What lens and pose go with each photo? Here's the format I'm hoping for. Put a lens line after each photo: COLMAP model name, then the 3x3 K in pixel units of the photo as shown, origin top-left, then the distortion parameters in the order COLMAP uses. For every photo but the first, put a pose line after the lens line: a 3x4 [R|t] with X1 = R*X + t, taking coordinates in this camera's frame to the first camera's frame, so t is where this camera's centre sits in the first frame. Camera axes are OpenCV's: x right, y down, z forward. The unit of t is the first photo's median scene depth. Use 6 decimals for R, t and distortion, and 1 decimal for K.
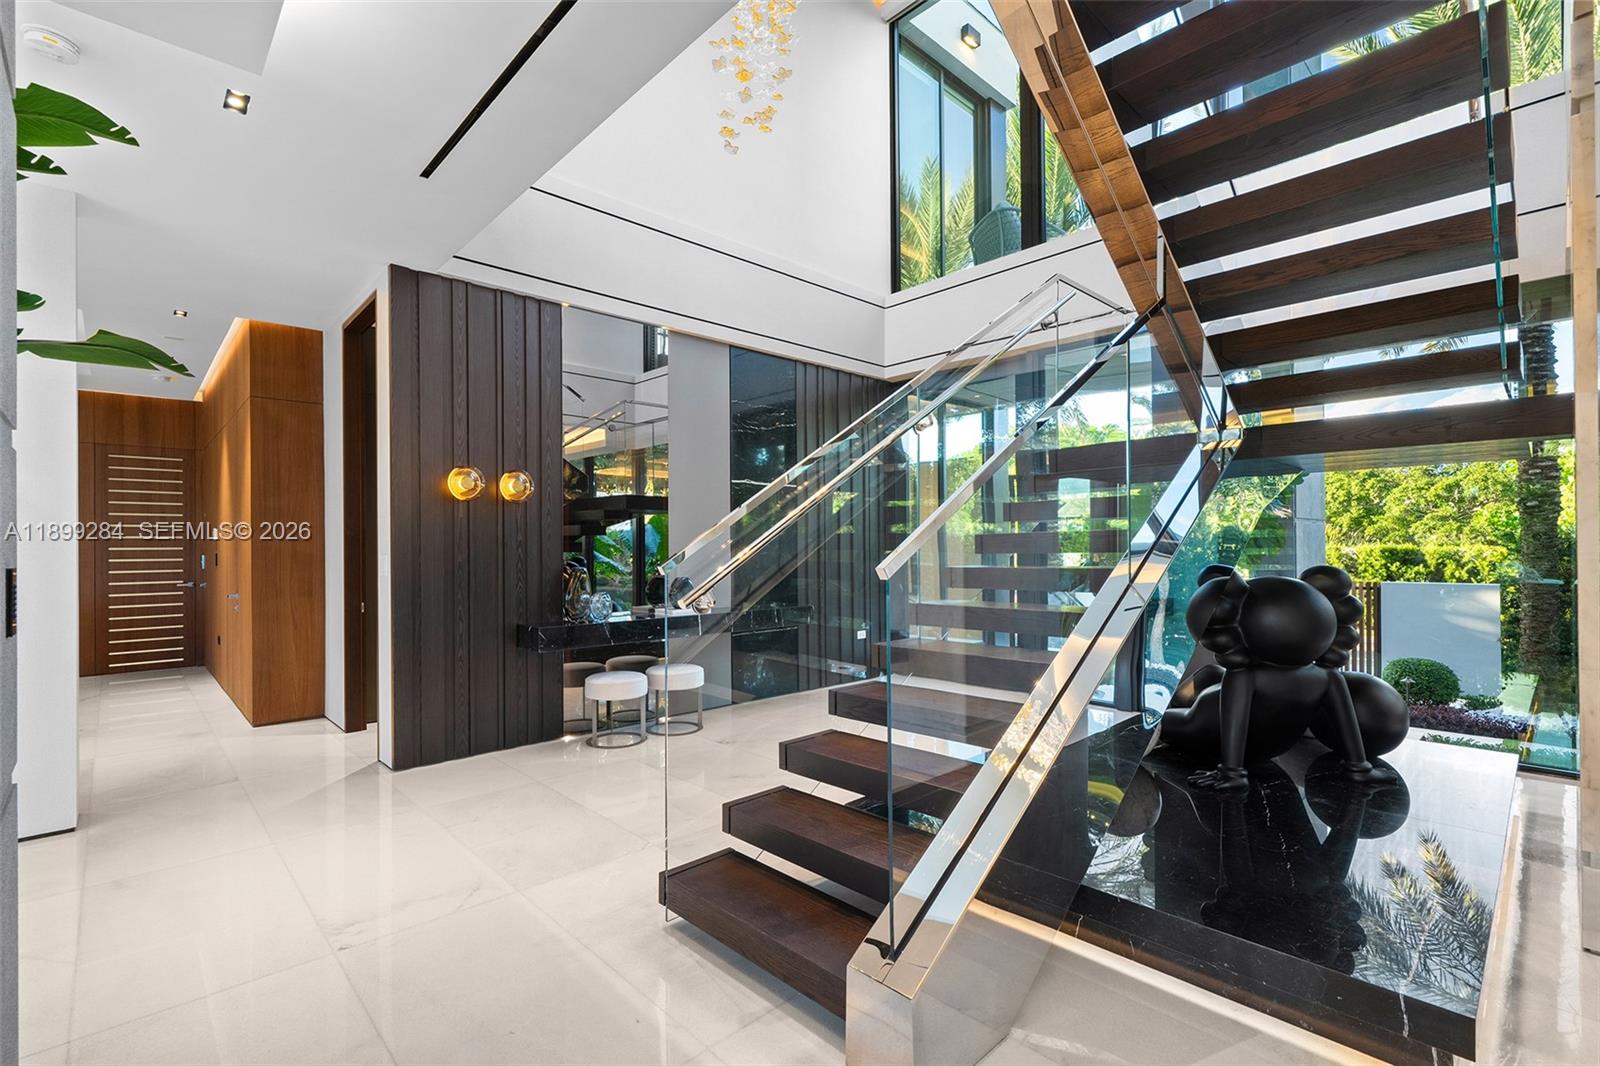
lens RADIAL K [[726.9, 0, 801.3], [0, 726.9, 537.1], [0, 0, 1]] dist [-0.003555, -0.000129]
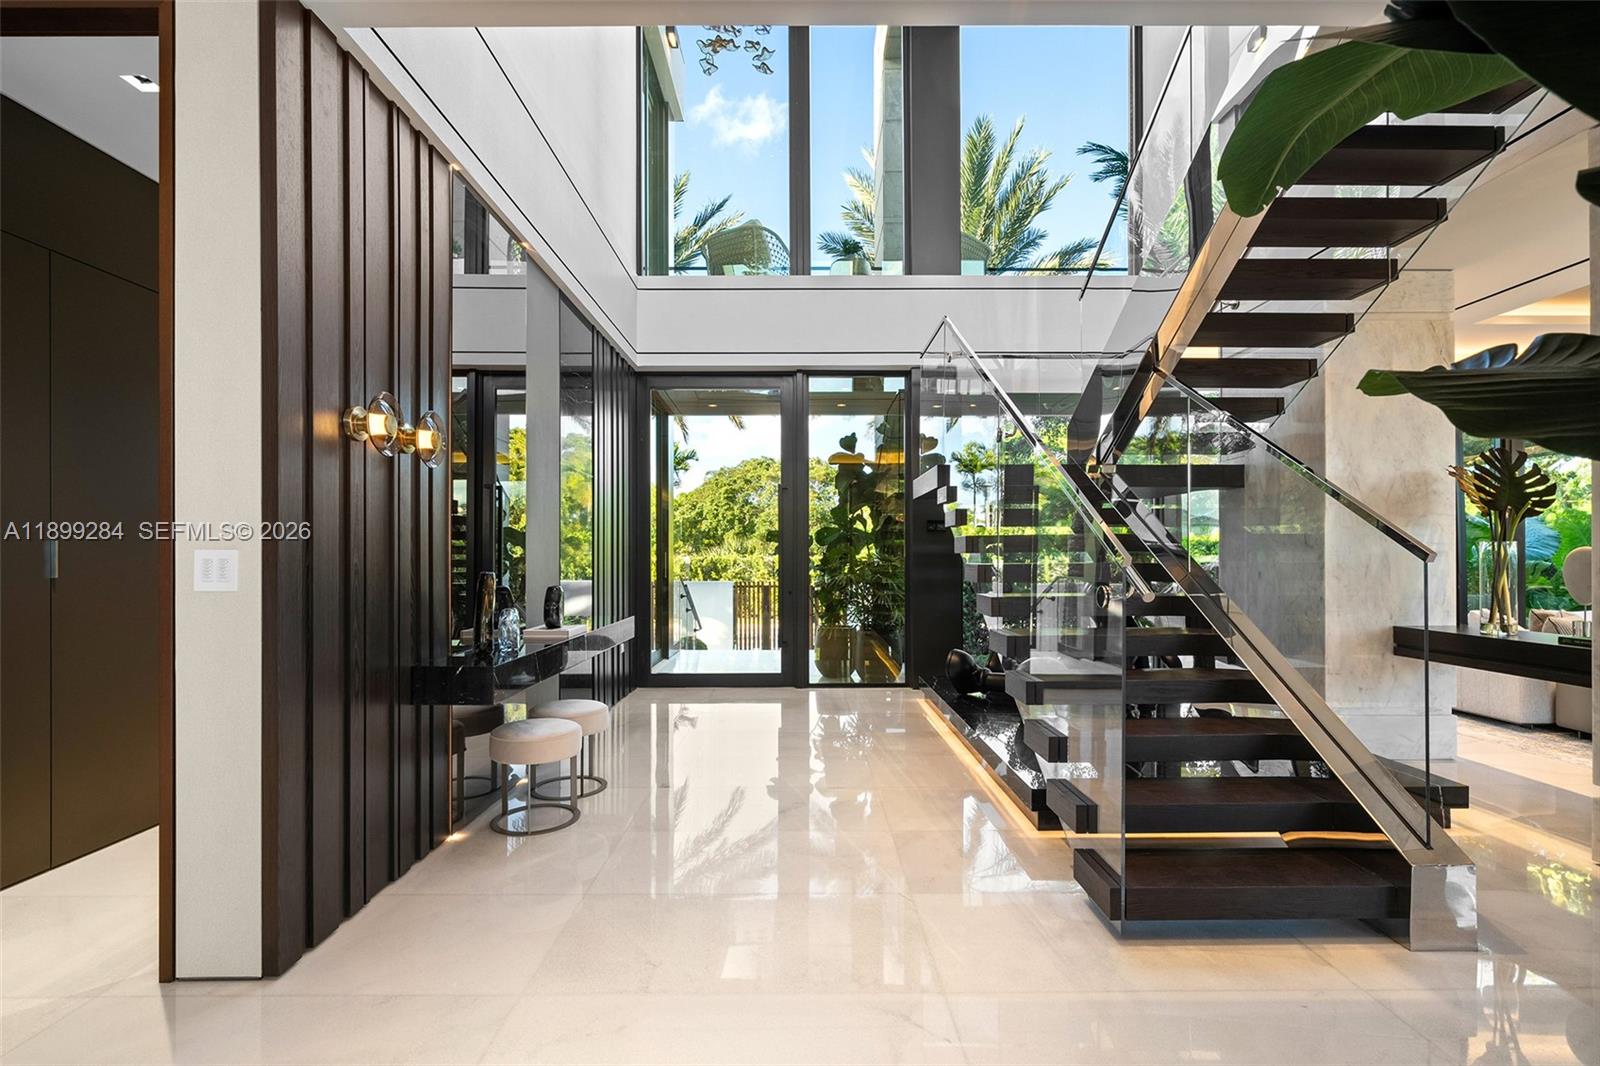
lens RADIAL K [[717.2, 0, 802.2], [0, 717.2, 544.2], [0, 0, 1]] dist [0.000032, 0.000055]
pose [[0.686426, 0.010352, 0.727126, -0.557580], [-0.005615, 0.999944, -0.008935, 0.018439], [-0.727178, 0.002050, 0.686446, 0.324615]]
